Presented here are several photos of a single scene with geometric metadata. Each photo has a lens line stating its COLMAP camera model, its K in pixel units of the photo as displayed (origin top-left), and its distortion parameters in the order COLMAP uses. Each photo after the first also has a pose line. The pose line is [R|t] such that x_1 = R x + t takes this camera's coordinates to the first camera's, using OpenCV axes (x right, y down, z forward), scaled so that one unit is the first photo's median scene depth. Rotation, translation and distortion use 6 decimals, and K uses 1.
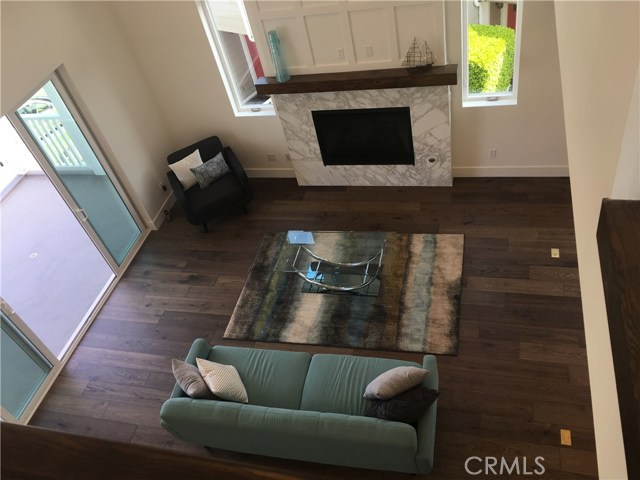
lens RADIAL K [[547.4, 0, 320.0], [0, 547.4, 240.0], [0, 0, 1]] dist [0.059471, 0.000955]
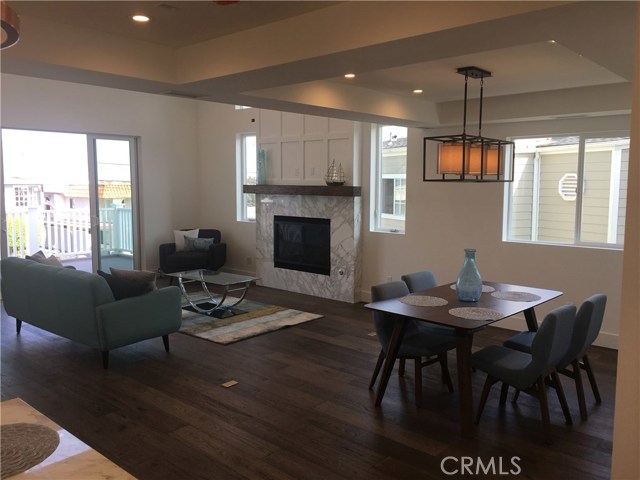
lens RADIAL K [[547.4, 0, 320.0], [0, 547.4, 240.0], [0, 0, 1]] dist [0.059471, 0.000955]
pose [[0.865590, 0.242463, -0.438139, 0.683759], [-0.454561, 0.747503, -0.484370, 0.404088], [0.210068, 0.618426, 0.757245, 0.063915]]
